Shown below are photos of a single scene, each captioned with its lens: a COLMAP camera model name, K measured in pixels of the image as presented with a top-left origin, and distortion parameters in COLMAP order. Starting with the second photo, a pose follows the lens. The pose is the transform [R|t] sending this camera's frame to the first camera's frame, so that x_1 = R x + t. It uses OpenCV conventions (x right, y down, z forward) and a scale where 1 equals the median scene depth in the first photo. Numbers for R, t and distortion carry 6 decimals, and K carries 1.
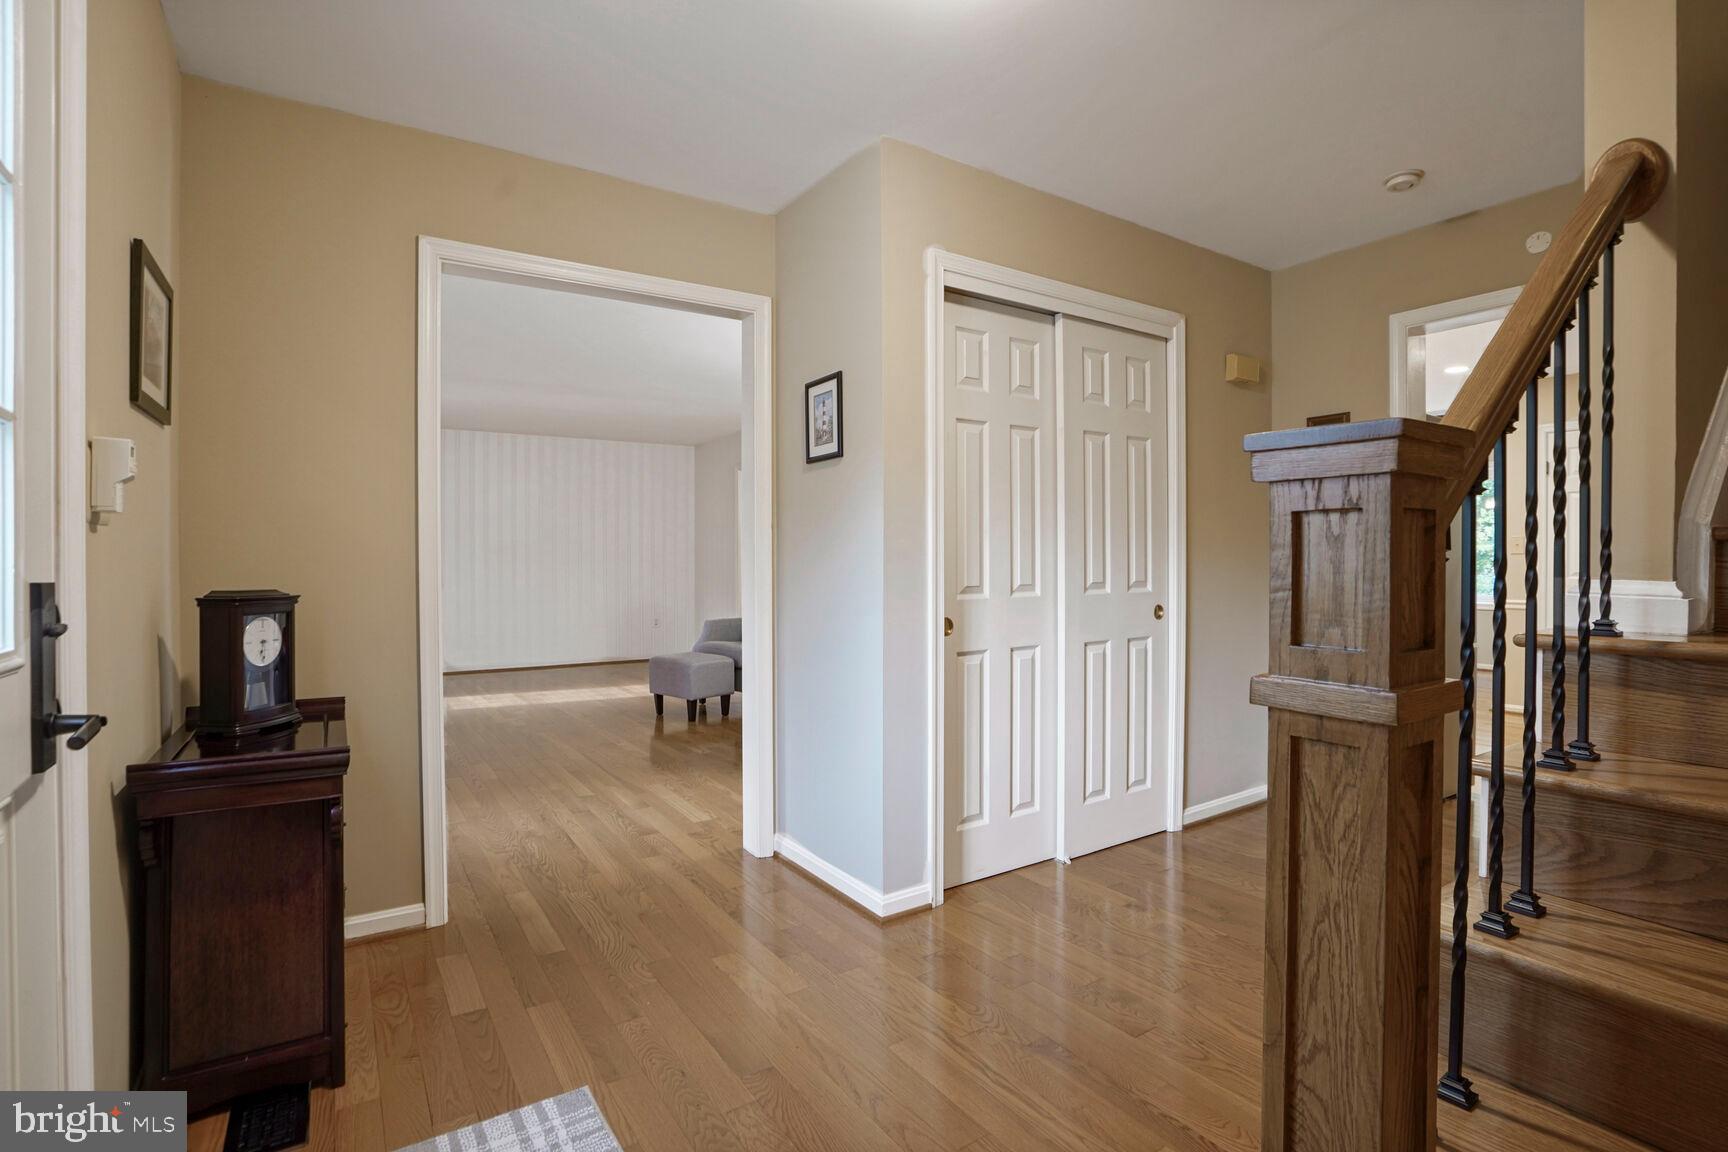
lens RADIAL K [[809.1, 0, 891.4], [0, 809.1, 573.6], [0, 0, 1]] dist [-0.053342, 0.017856]
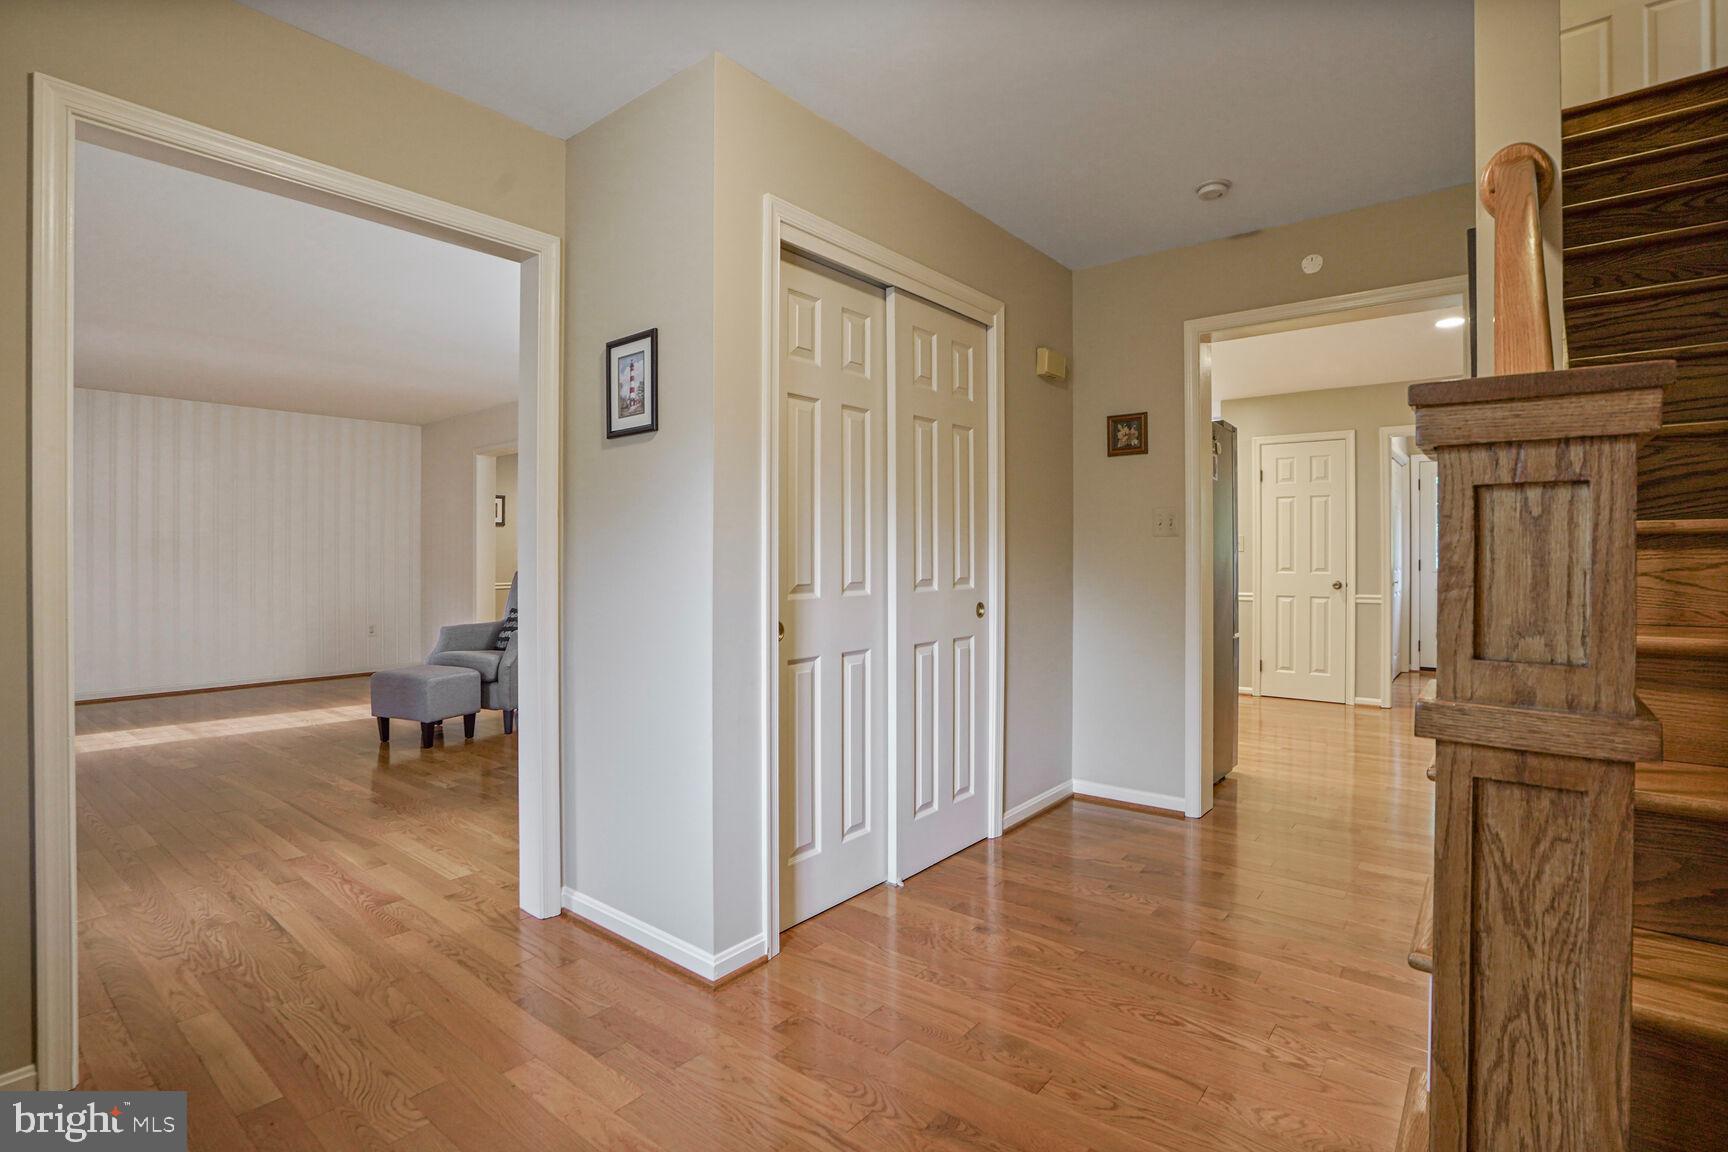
lens RADIAL K [[809.1, 0, 866.3], [0, 809.1, 558.8], [0, 0, 1]] dist [-0.053342, 0.017856]
pose [[0.958687, 0.000335, 0.284461, -0.084903], [0.003901, 0.999890, -0.014324, 0.000285], [-0.284435, 0.014841, 0.958580, 0.134924]]
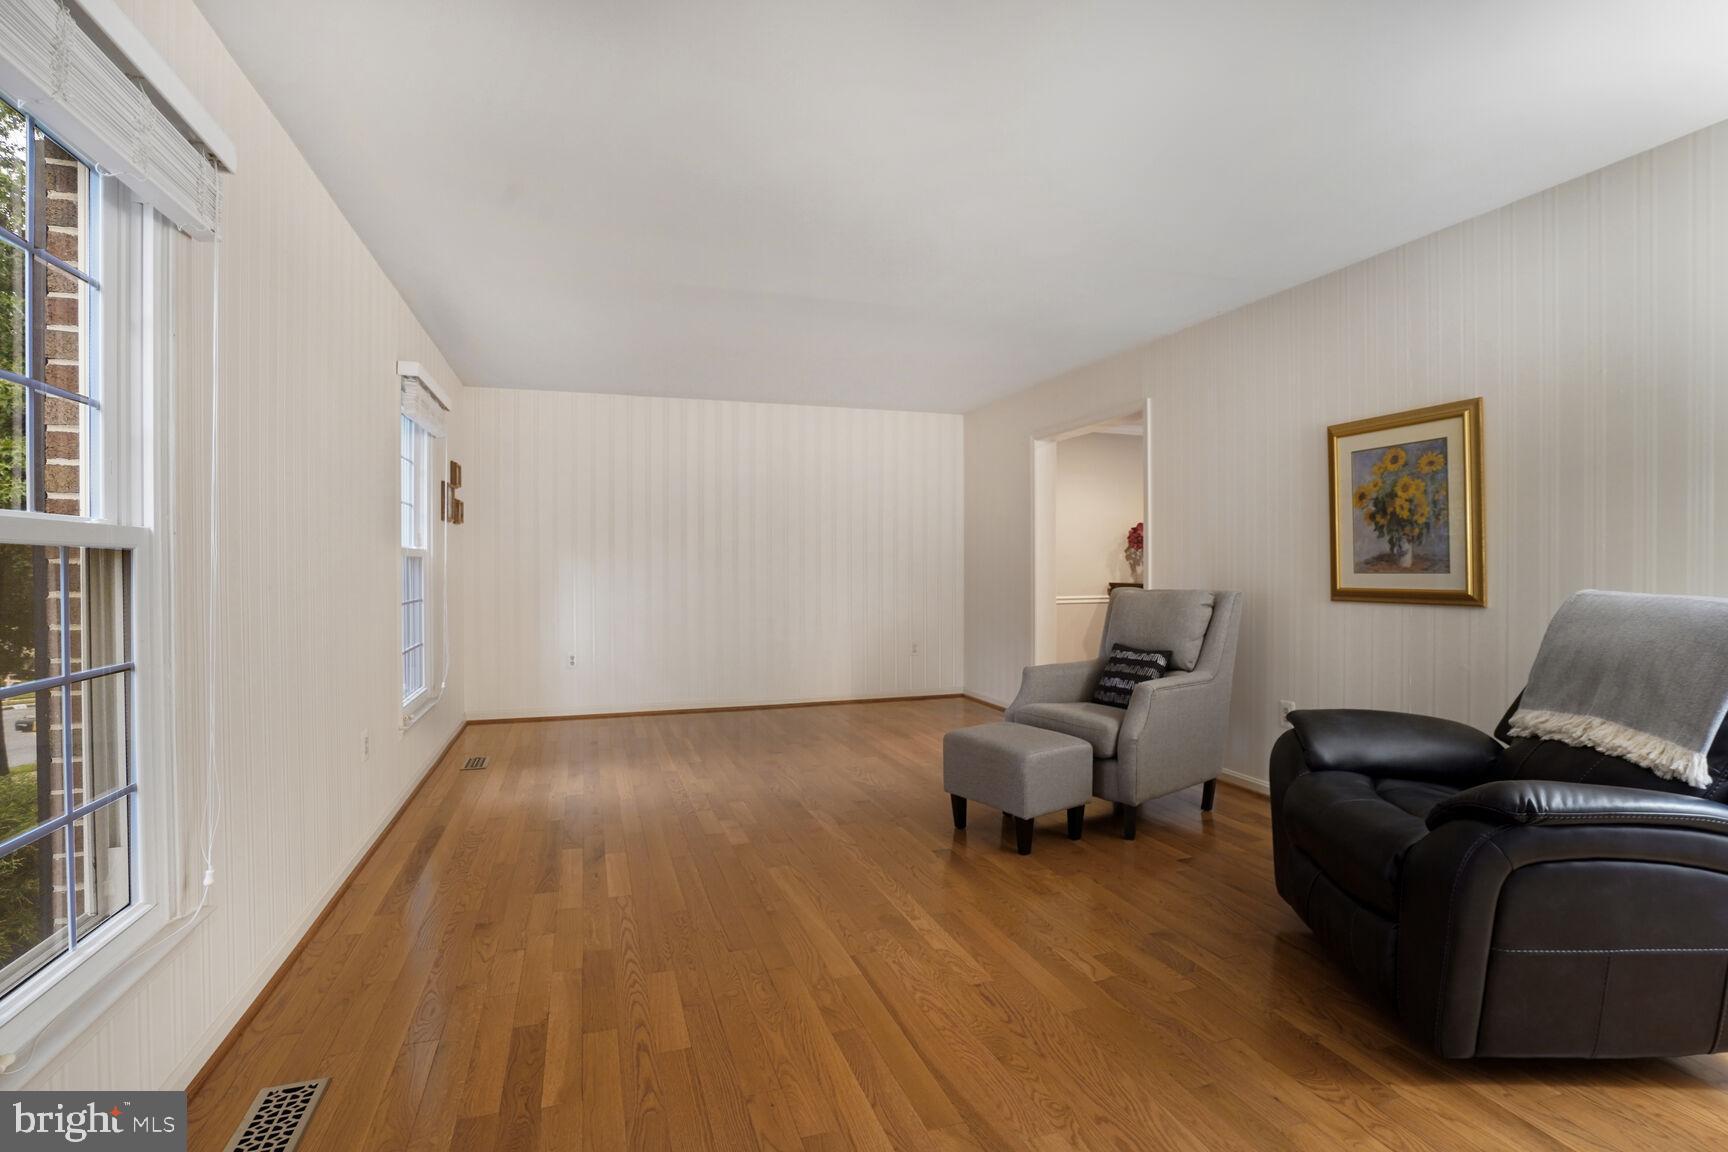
lens RADIAL K [[809.1, 0, 859.7], [0, 809.1, 568.9], [0, 0, 1]] dist [-0.053342, 0.017856]
pose [[0.956526, -0.002932, -0.291632, -0.354285], [0.000318, 0.999959, -0.009010, -0.020576], [0.291647, 0.008526, 0.956488, 0.784774]]
